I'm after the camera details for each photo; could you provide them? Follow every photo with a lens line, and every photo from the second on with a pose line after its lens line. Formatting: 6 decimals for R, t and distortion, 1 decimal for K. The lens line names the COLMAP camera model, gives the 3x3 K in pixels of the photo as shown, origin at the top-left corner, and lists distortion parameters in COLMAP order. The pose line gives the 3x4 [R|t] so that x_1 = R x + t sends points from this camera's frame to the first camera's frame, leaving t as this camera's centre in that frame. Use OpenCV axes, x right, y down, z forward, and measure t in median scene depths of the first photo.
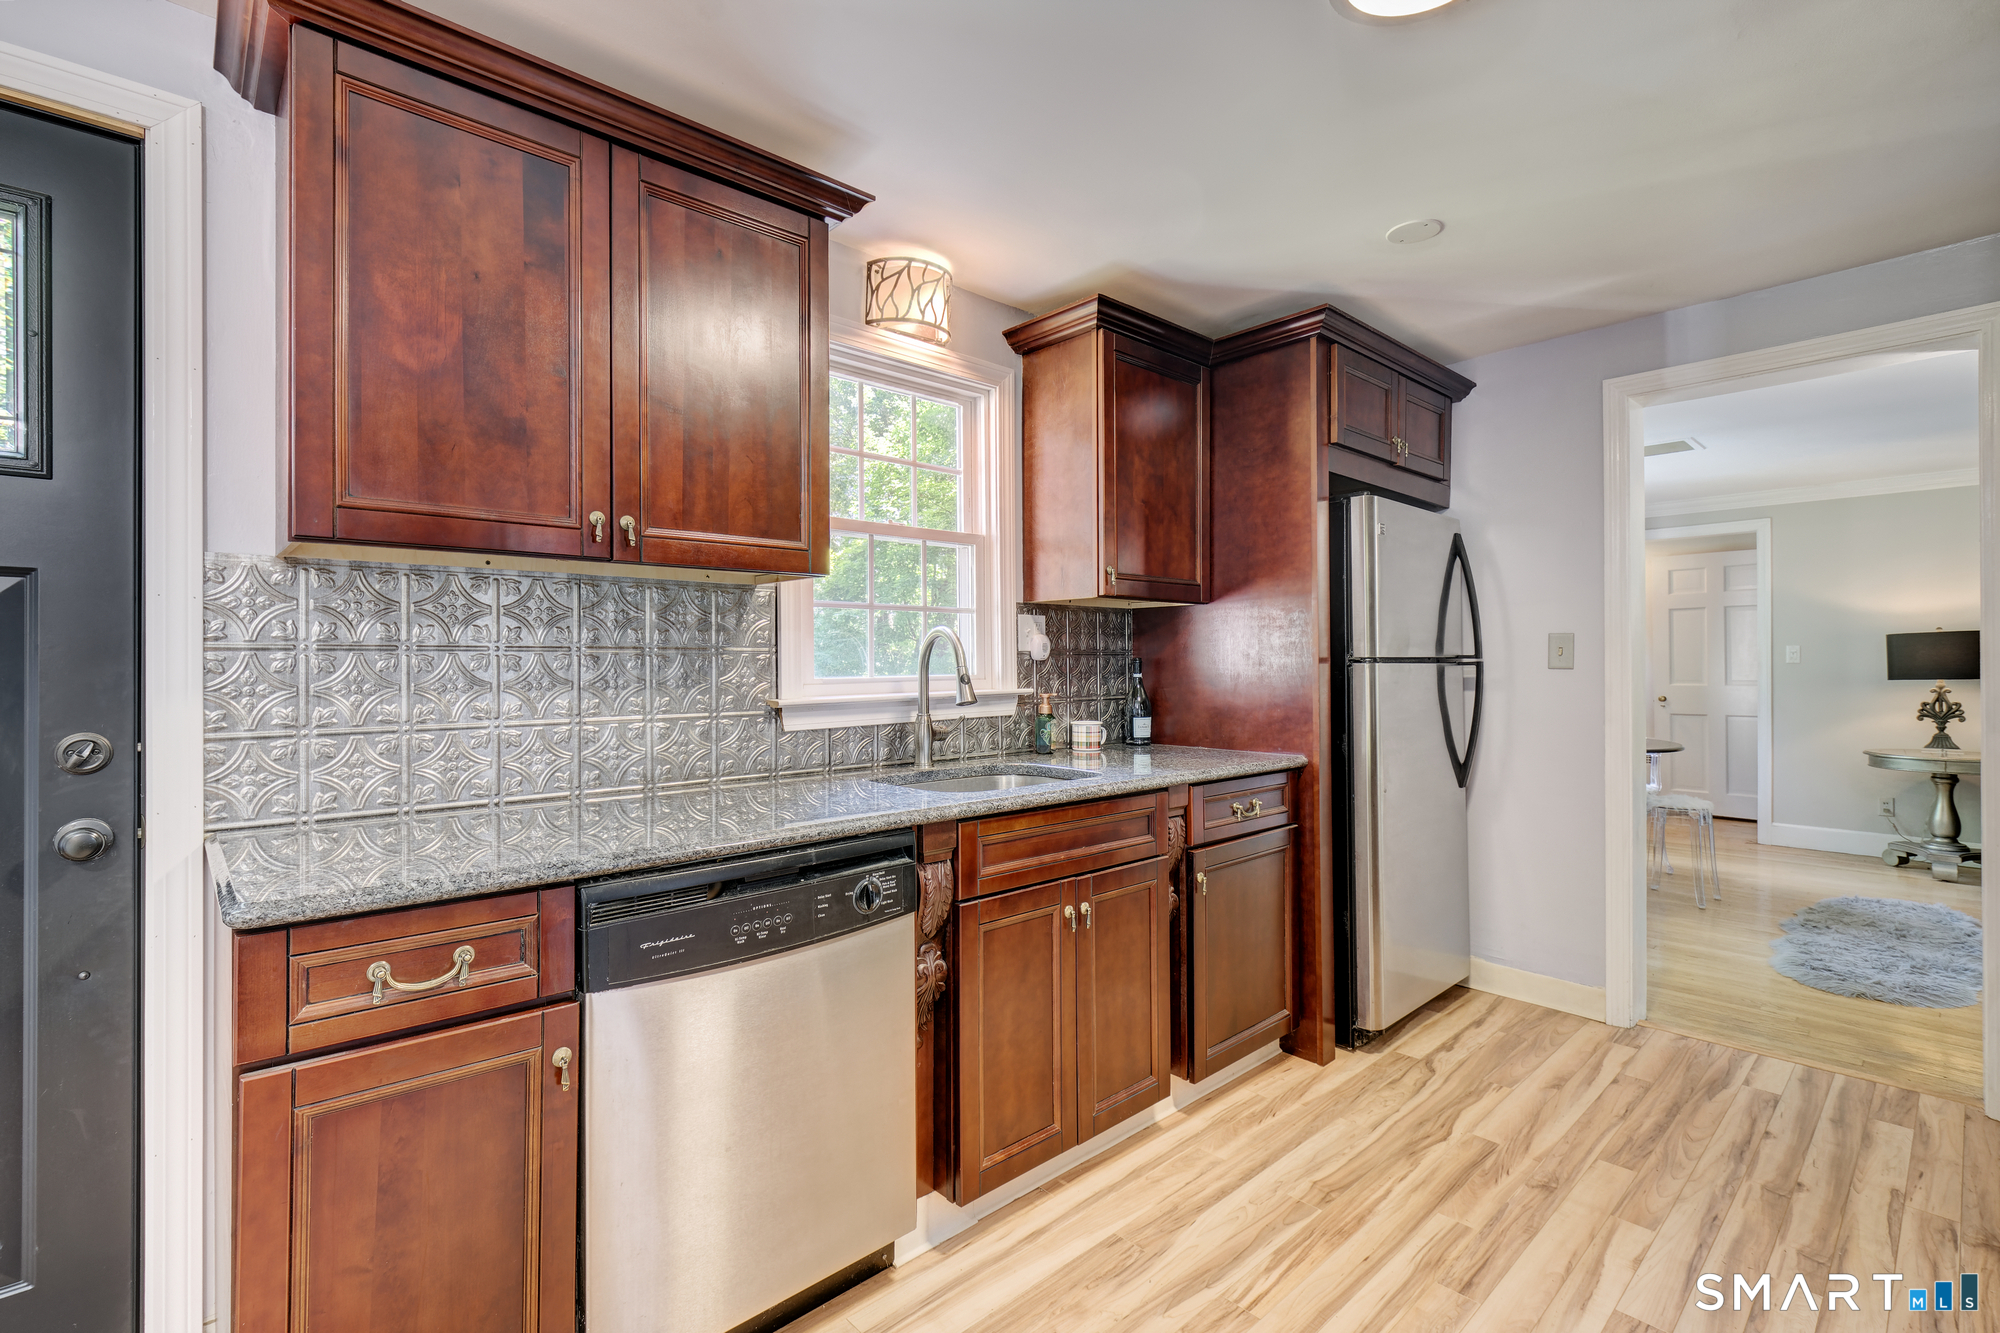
lens RADIAL K [[888.7, 0, 1003.5], [0, 888.7, 664.7], [0, 0, 1]] dist [0.000055, -0.001295]
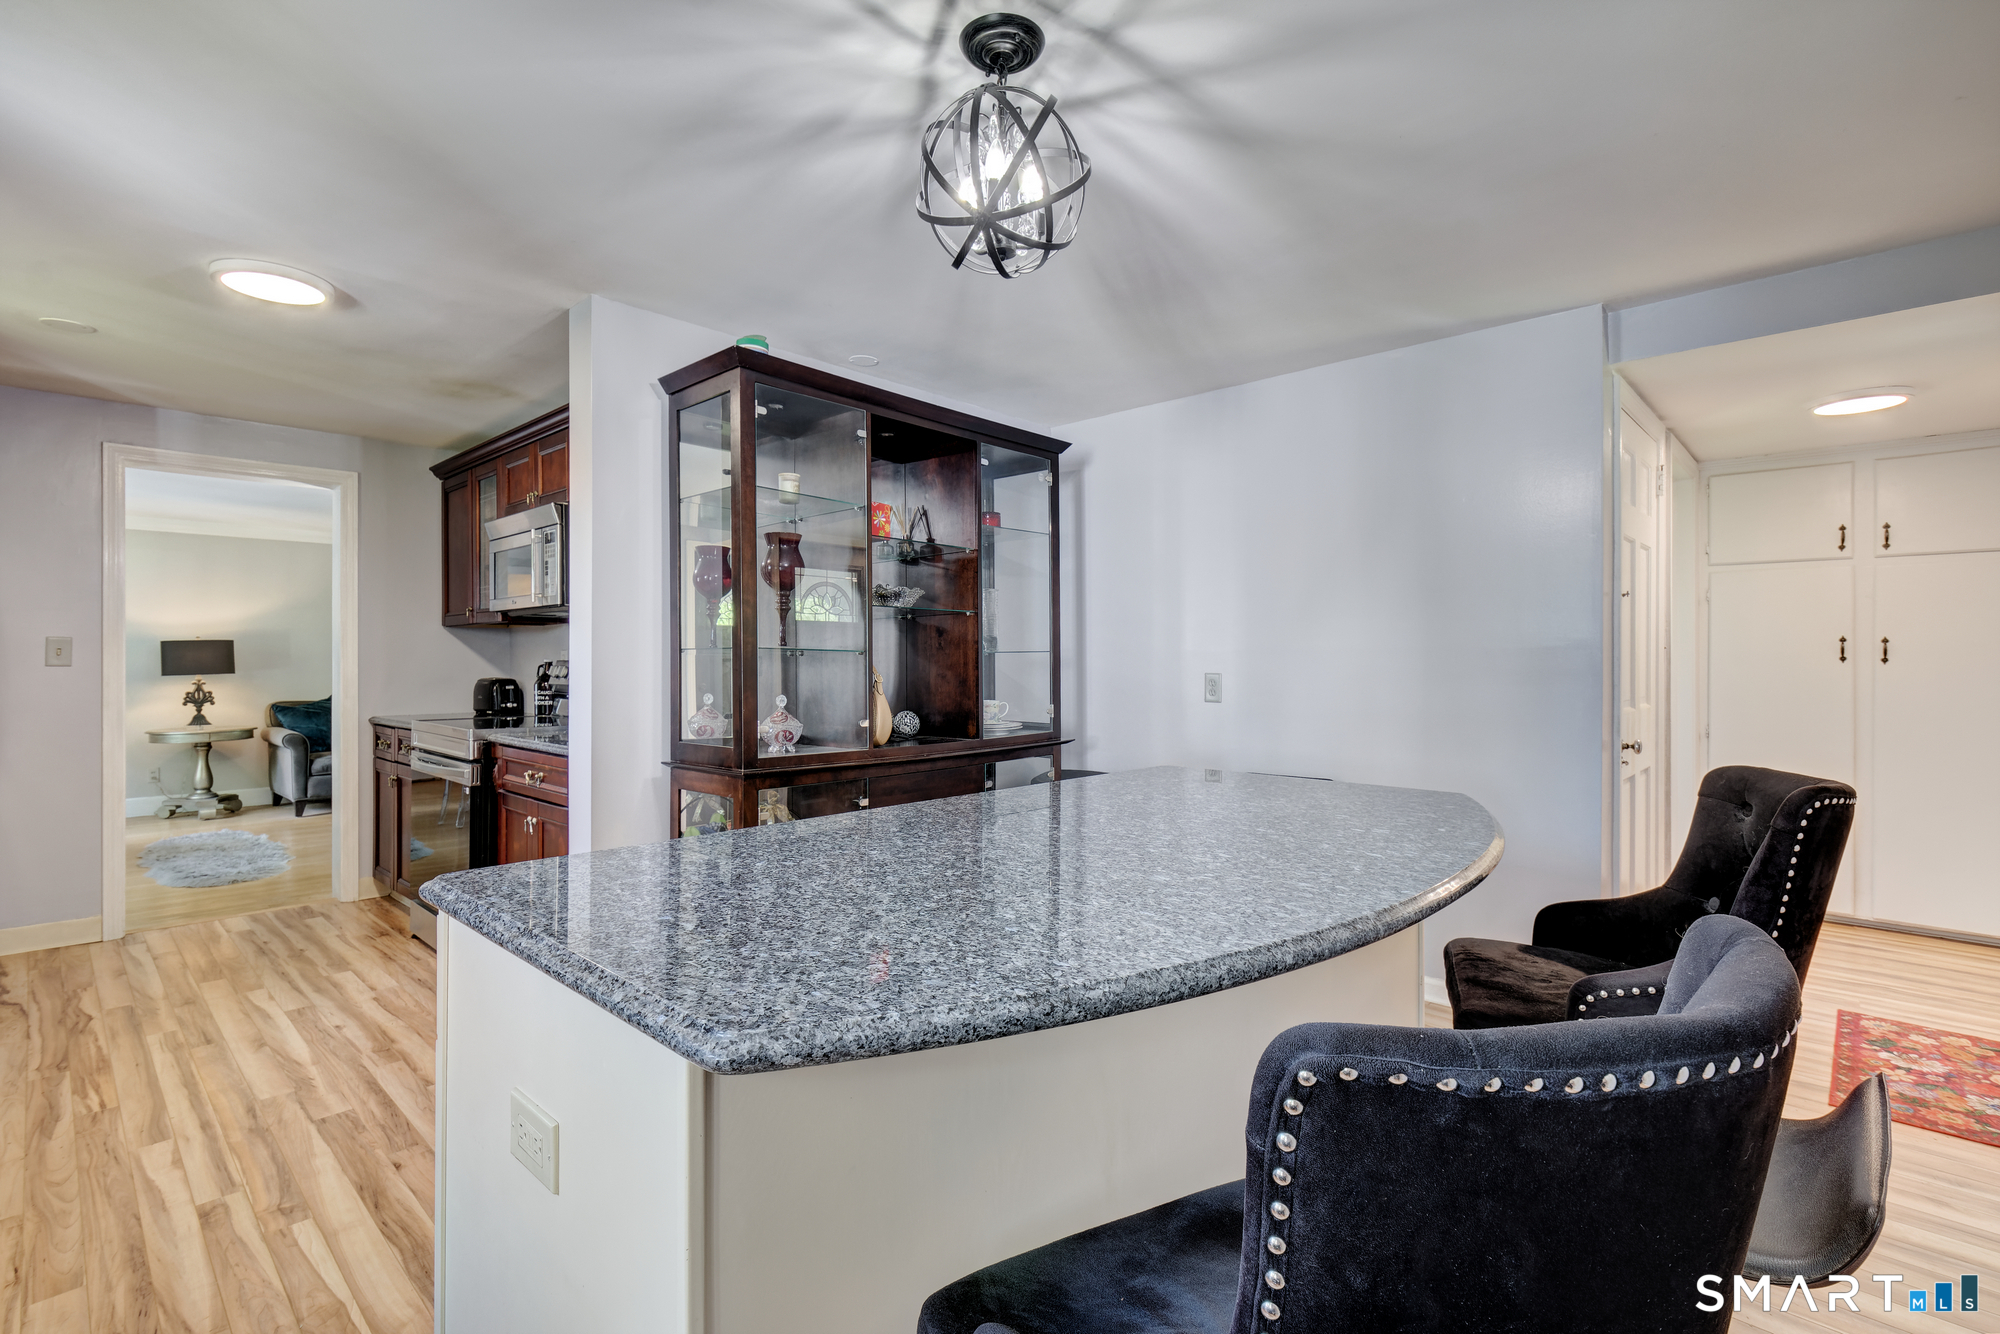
lens RADIAL K [[888.7, 0, 973.3], [0, 888.7, 656.7], [0, 0, 1]] dist [0.000055, -0.001295]
pose [[-0.067903, 0.007348, 0.997665, -0.894920], [0.002715, 0.999971, -0.007181, 0.003440], [-0.997688, 0.002221, -0.067921, -0.223212]]
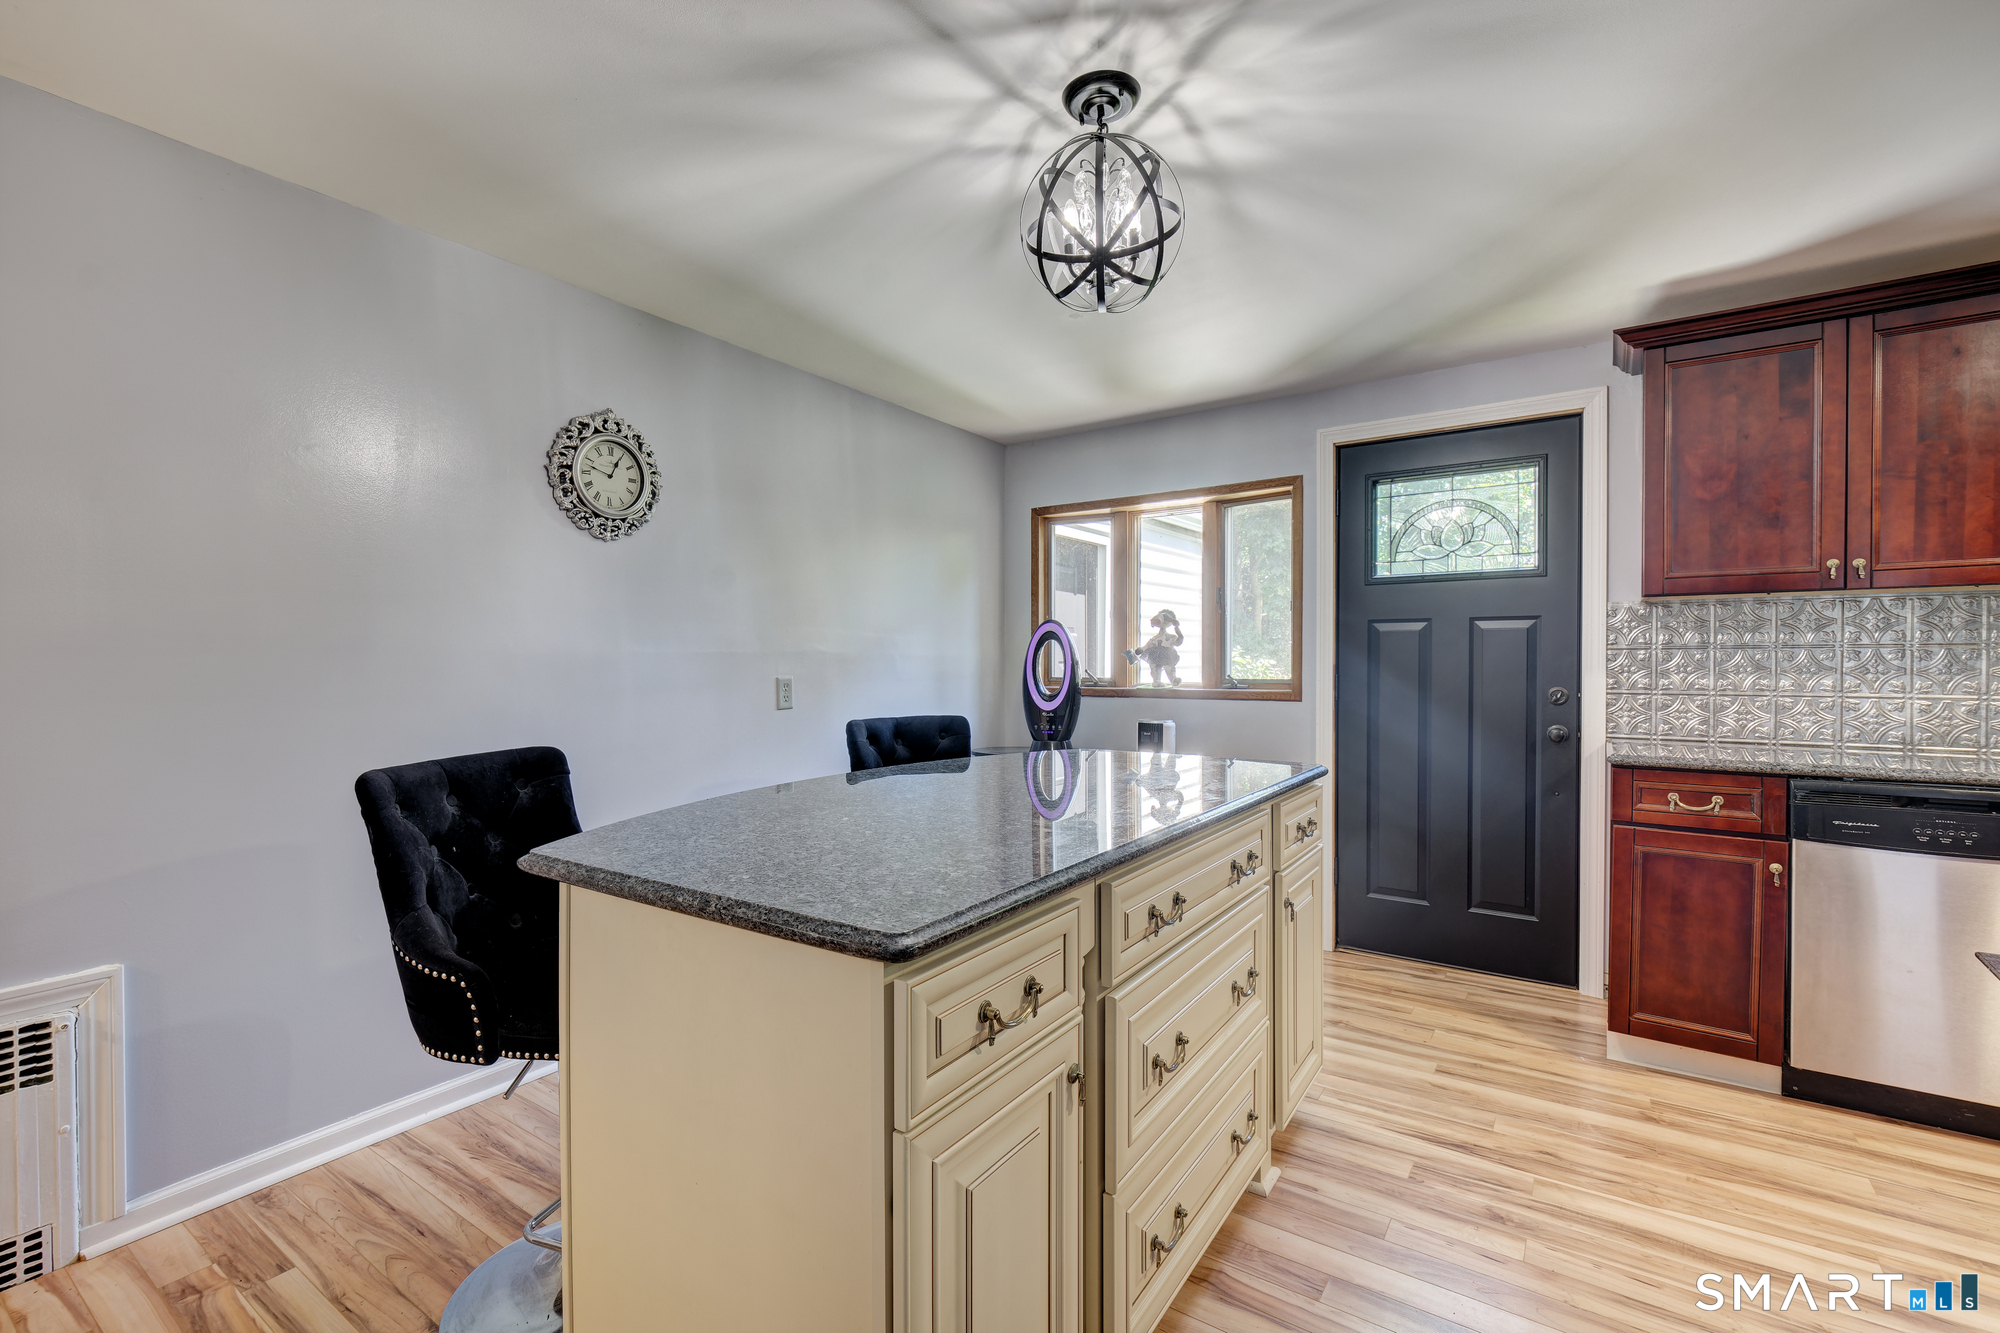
lens RADIAL K [[888.7, 0, 981.1], [0, 888.7, 671.7], [0, 0, 1]] dist [0.000055, -0.001295]
pose [[0.215998, 0.016435, -0.976255, 0.521016], [0.001942, 0.999849, 0.017262, -0.002484], [0.976392, -0.005625, 0.215934, -0.562496]]
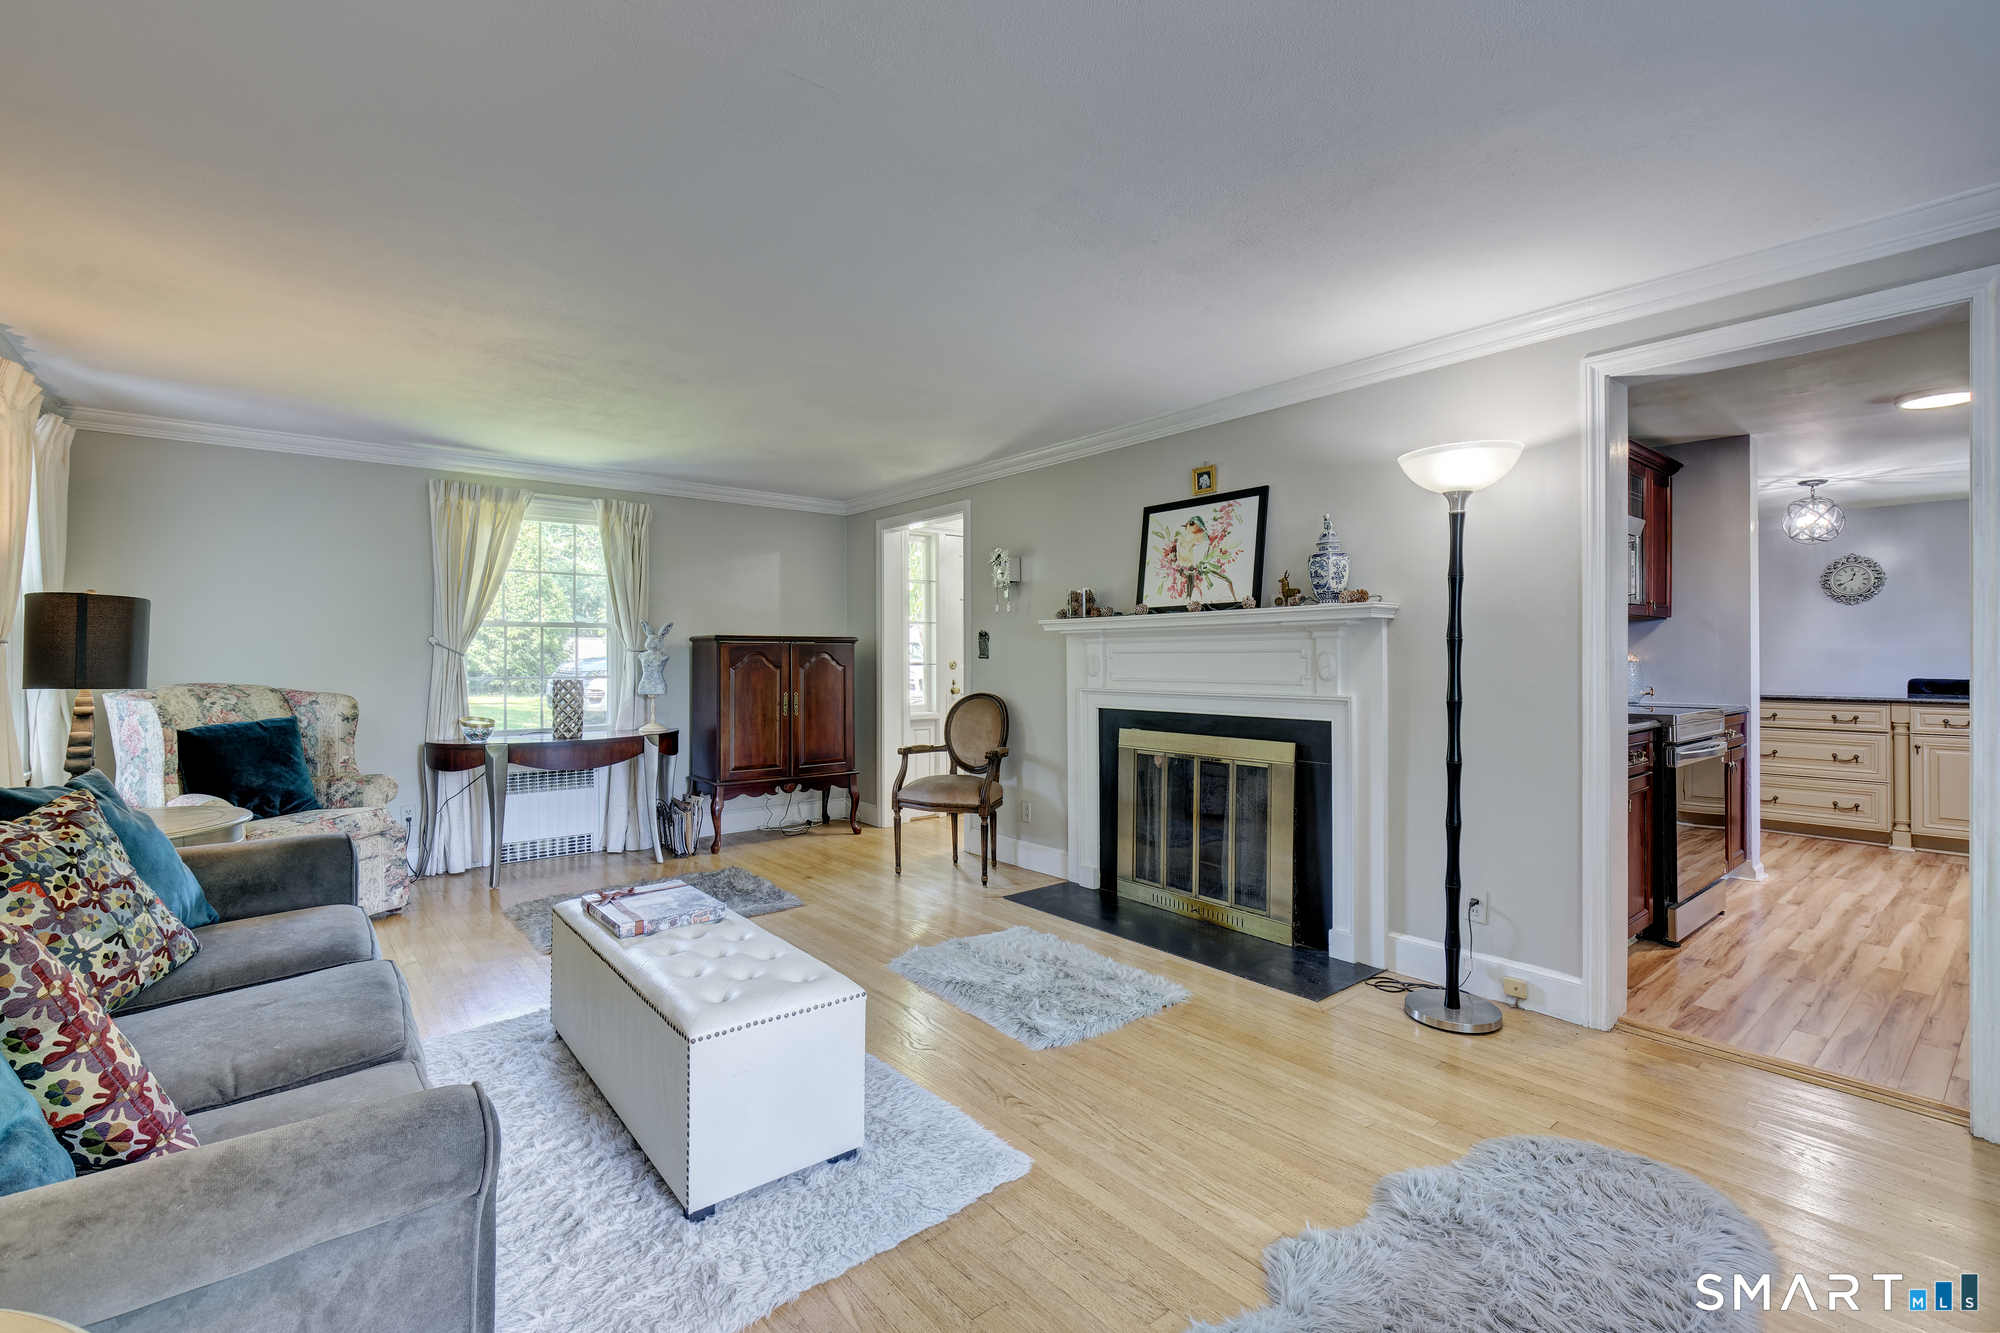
lens RADIAL K [[888.7, 0, 1006.2], [0, 888.7, 655.9], [0, 0, 1]] dist [0.000055, -0.001295]
pose [[-0.998556, 0.005718, 0.053422, 1.936013], [0.005618, 0.999982, -0.002026, 0.003716], [-0.053432, -0.001723, -0.998570, 2.330266]]
